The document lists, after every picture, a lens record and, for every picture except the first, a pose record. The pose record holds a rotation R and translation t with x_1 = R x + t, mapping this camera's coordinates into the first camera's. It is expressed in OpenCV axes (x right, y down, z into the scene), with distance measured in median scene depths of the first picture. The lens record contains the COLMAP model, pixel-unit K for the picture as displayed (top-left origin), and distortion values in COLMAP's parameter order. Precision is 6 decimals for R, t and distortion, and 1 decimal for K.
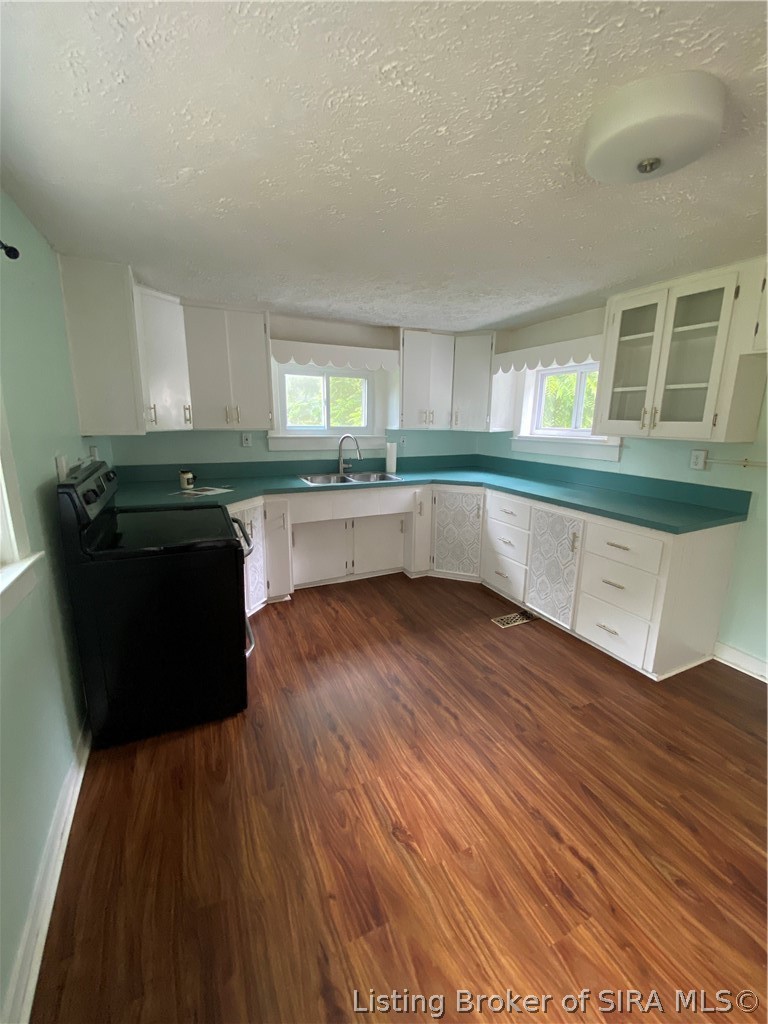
lens RADIAL K [[410.4, 0, 388.3], [0, 410.4, 510.7], [0, 0, 1]] dist [0.030810, -0.023226]
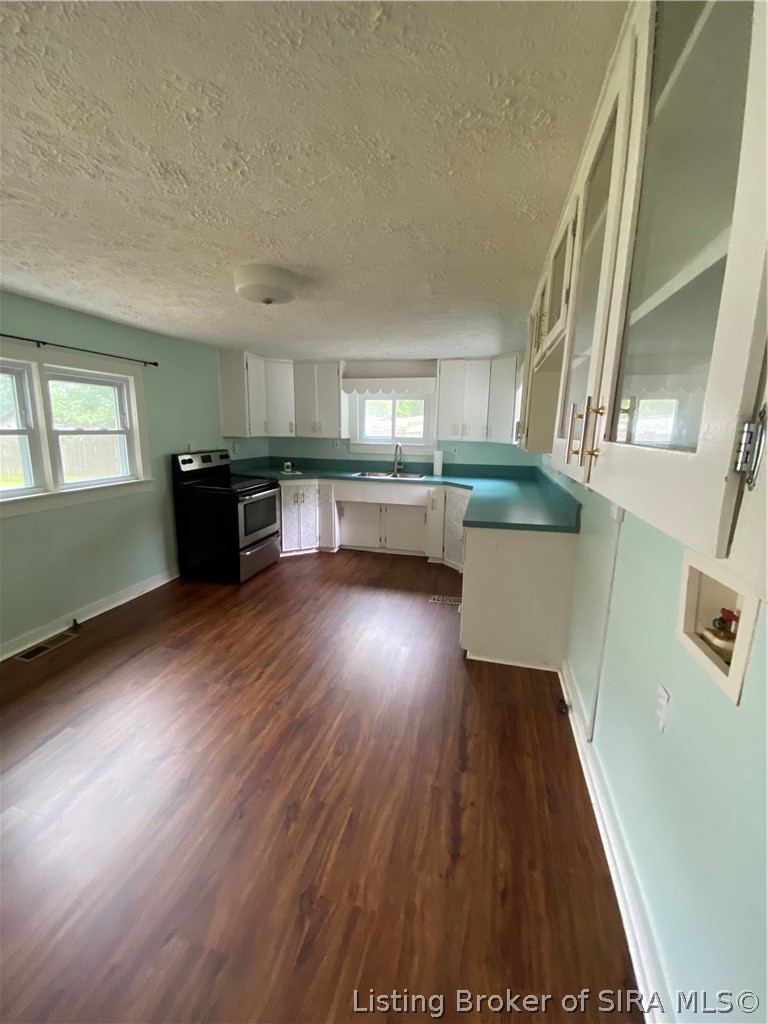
lens RADIAL K [[410.4, 0, 388.3], [0, 410.4, 510.7], [0, 0, 1]] dist [0.030810, -0.023226]
pose [[0.770790, 0.128685, -0.623957, 0.814860], [-0.150163, 0.988491, 0.018365, 0.012681], [0.619139, 0.079539, 0.781243, -0.042287]]
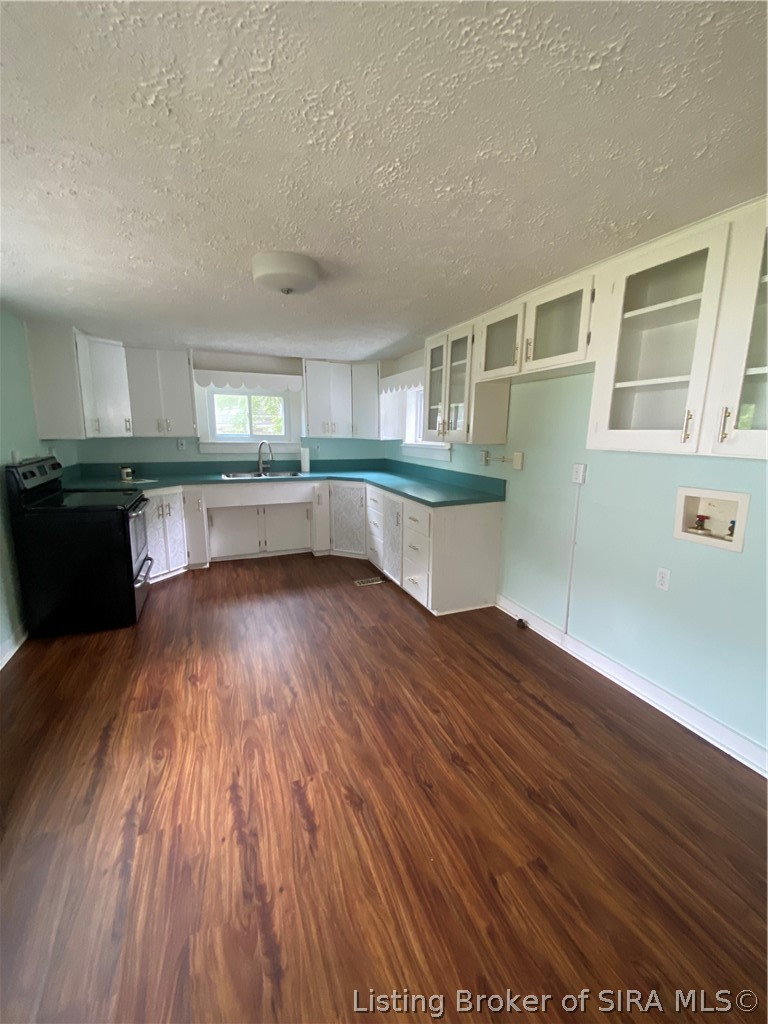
lens RADIAL K [[410.4, 0, 388.3], [0, 410.4, 510.7], [0, 0, 1]] dist [0.030810, -0.023226]
pose [[0.998587, 0.008220, -0.052498, 0.395159], [-0.009802, 0.999503, -0.029953, 0.071944], [0.052226, 0.030425, 0.998172, -0.274720]]
